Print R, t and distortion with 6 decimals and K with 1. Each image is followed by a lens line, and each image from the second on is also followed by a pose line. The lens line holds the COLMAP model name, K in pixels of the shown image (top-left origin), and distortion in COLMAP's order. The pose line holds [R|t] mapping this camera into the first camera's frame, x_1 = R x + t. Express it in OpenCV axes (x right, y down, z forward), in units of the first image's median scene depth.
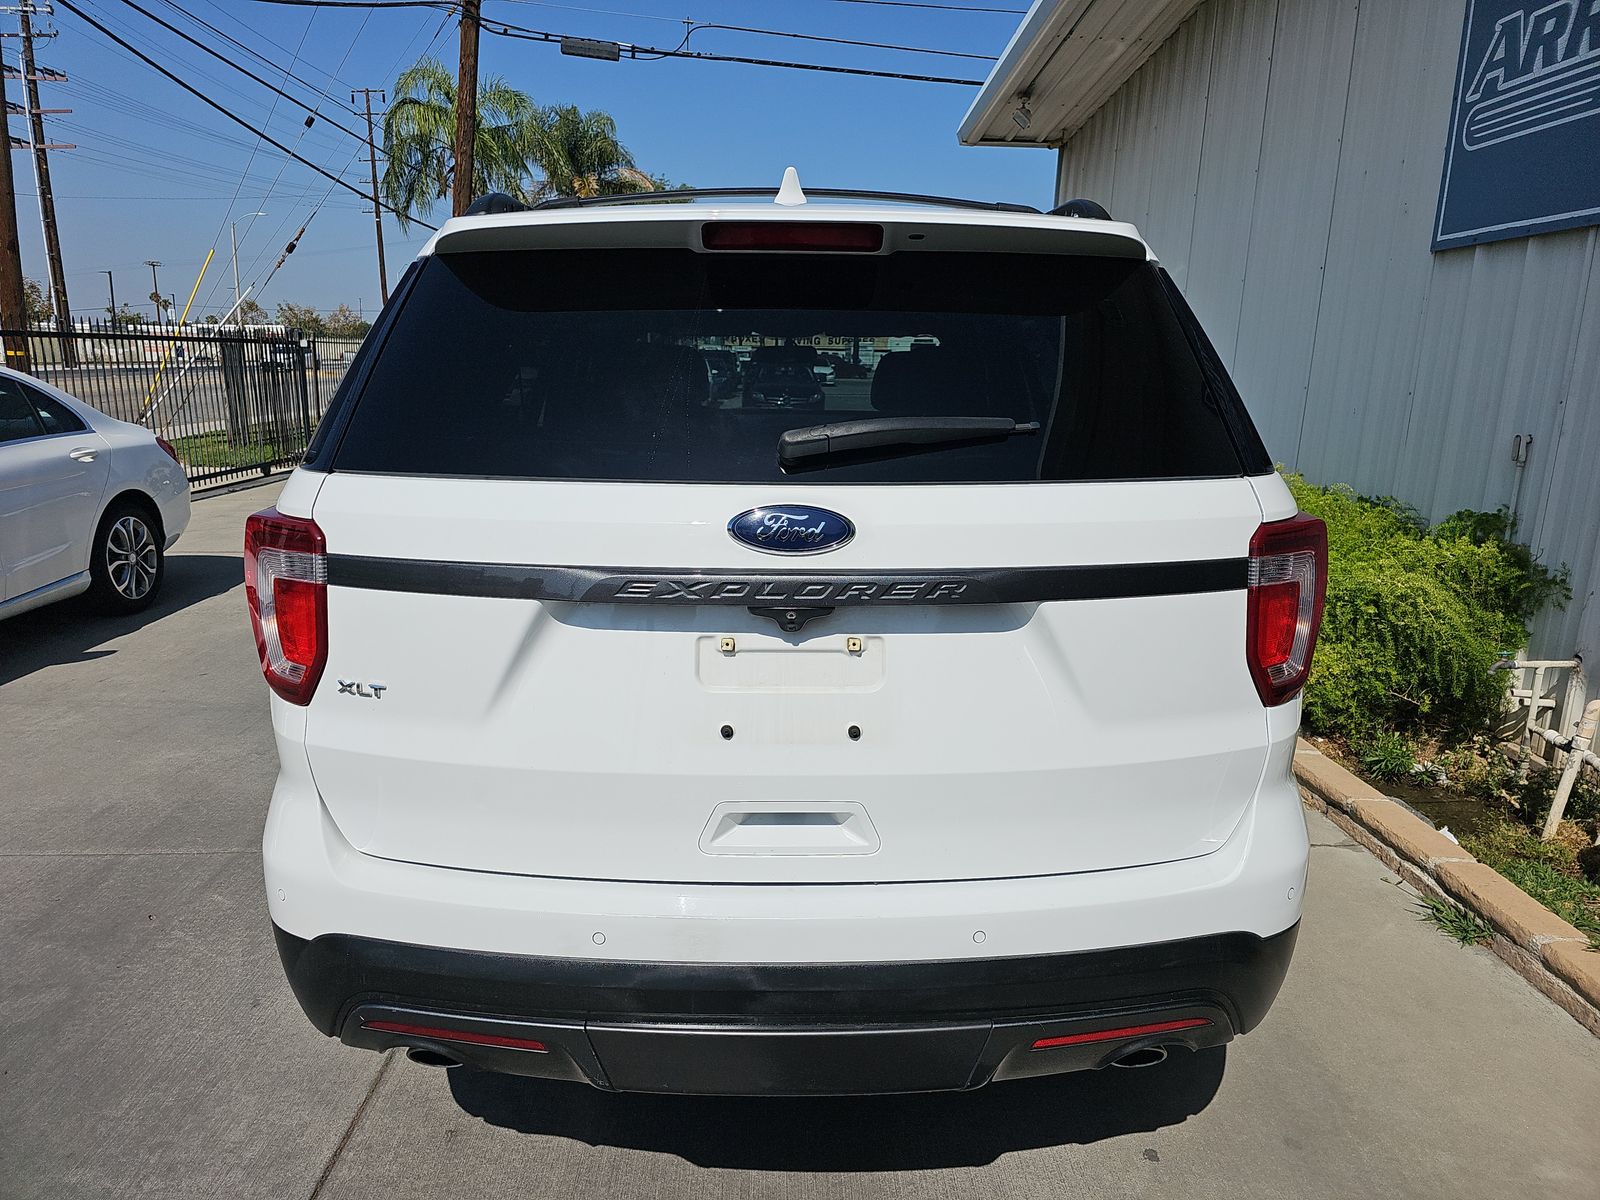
lens RADIAL K [[1077.9, 0, 795.8], [0, 1077.9, 595.7], [0, 0, 1]] dist [0.047612, -0.034990]
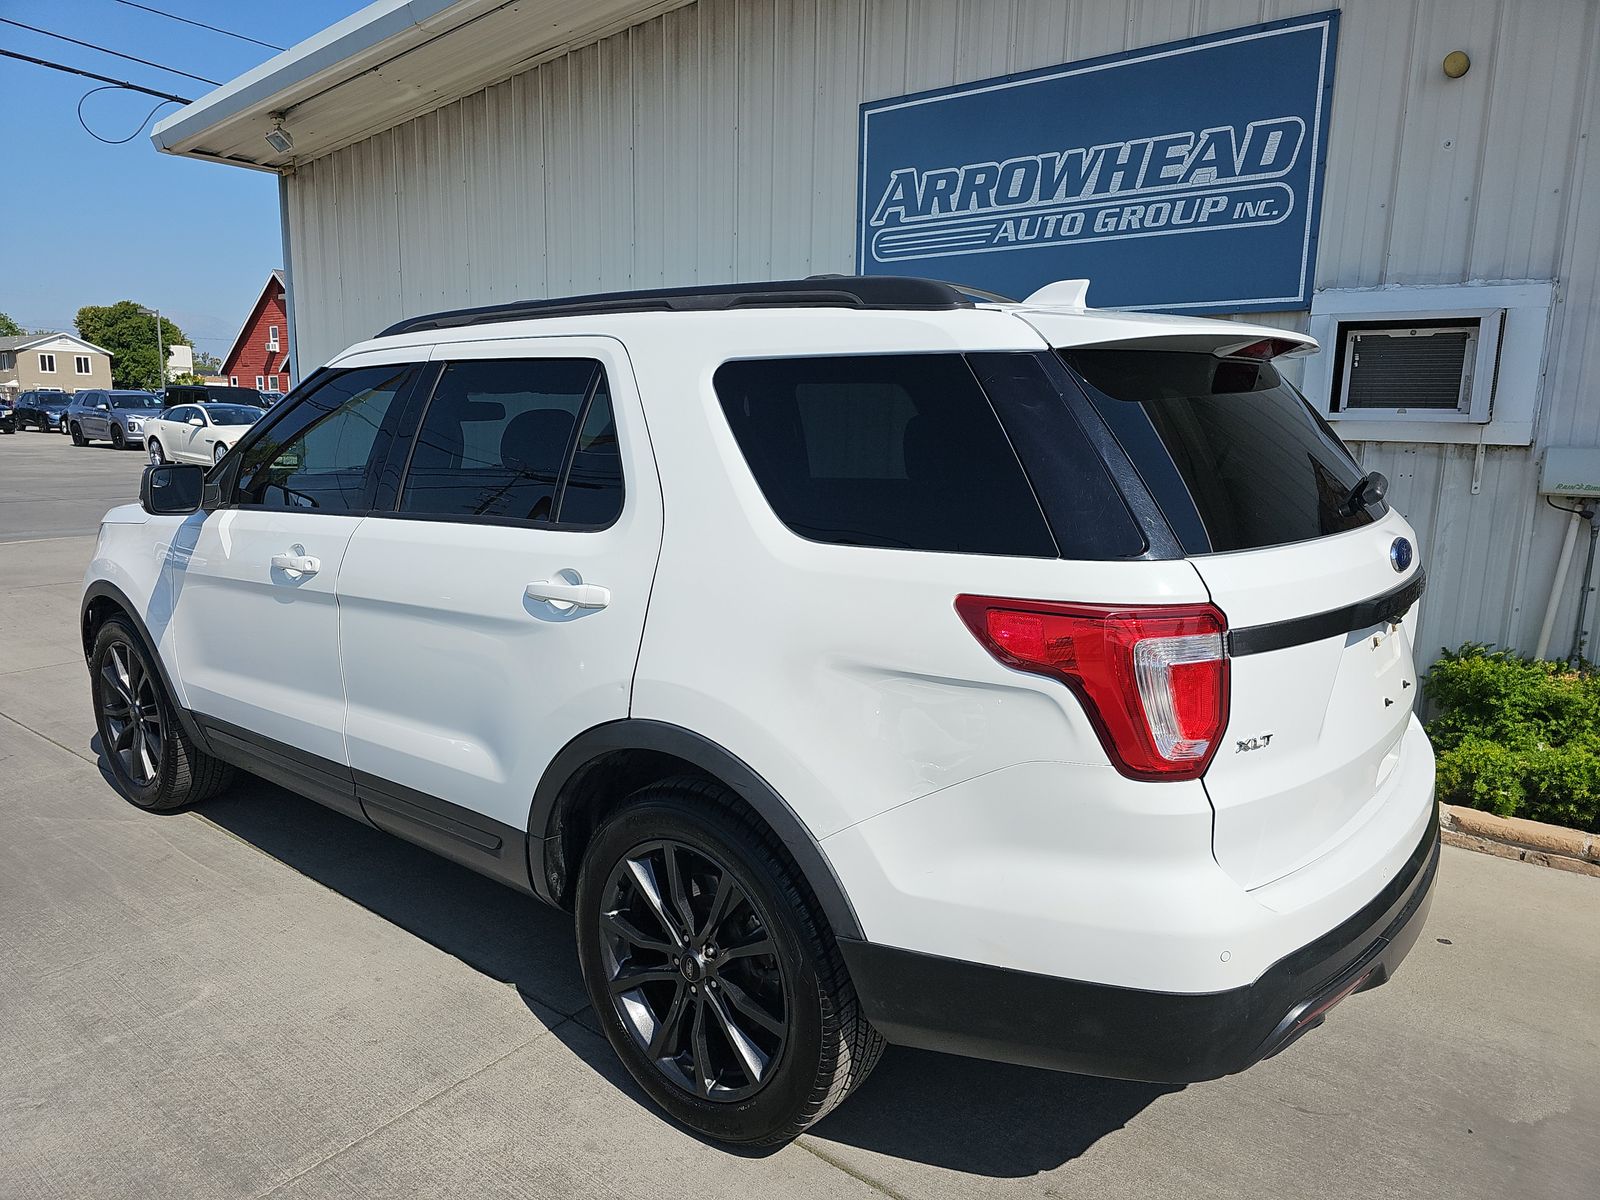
lens RADIAL K [[1077.9, 0, 792.8], [0, 1077.9, 615.2], [0, 0, 1]] dist [0.047612, -0.034990]
pose [[0.652376, -0.150658, 0.742770, -0.561338], [0.159248, 0.985413, 0.060006, -0.069509], [-0.740976, 0.079138, 0.666852, 0.214760]]
